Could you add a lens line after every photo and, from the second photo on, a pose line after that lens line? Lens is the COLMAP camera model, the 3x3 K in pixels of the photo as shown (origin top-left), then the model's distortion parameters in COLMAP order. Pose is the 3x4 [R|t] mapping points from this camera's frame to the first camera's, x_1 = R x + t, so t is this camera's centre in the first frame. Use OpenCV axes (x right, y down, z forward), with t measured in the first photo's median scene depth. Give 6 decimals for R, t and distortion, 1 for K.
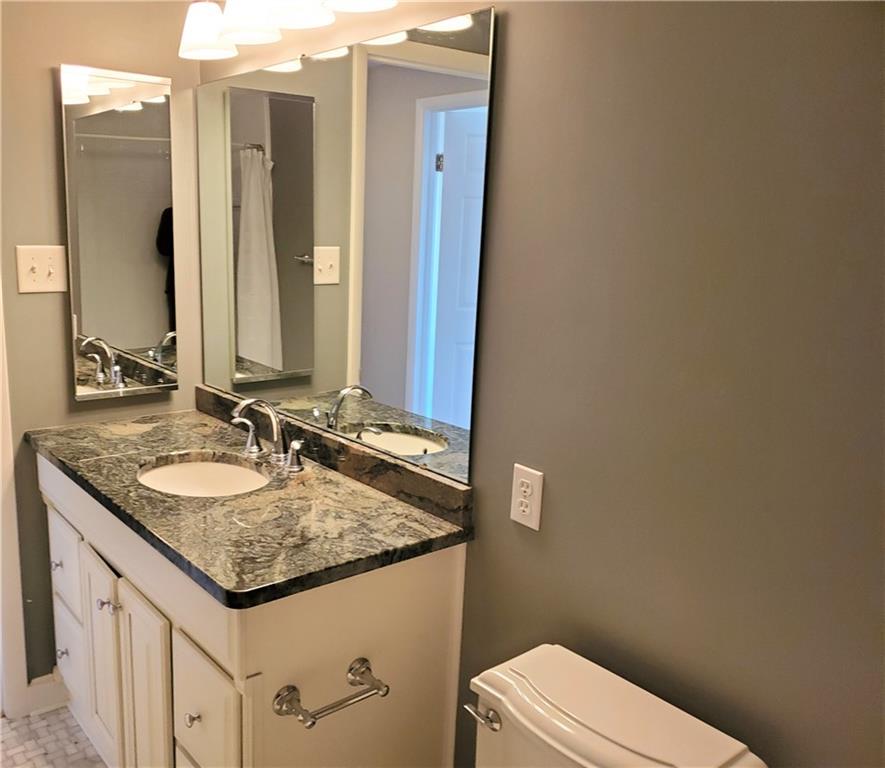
lens RADIAL K [[823.3, 0, 442.5], [0, 823.3, 384.0], [0, 0, 1]] dist [-0.003756, -0.003220]
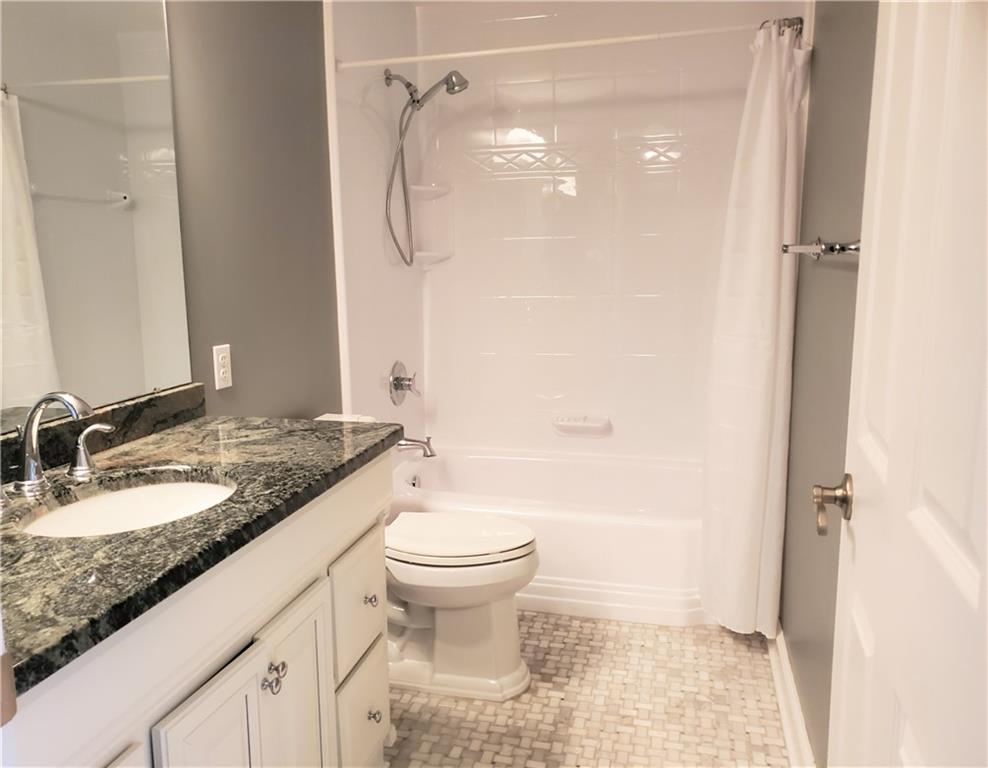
lens RADIAL K [[777.9, 0, 494.0], [0, 777.9, 384.0], [0, 0, 1]] dist [-0.000245, 0.000213]
pose [[-0.587774, -0.169294, 0.791114, -1.024785], [0.144371, 0.940217, 0.308464, -0.145068], [-0.796039, 0.295521, -0.528194, 1.158277]]
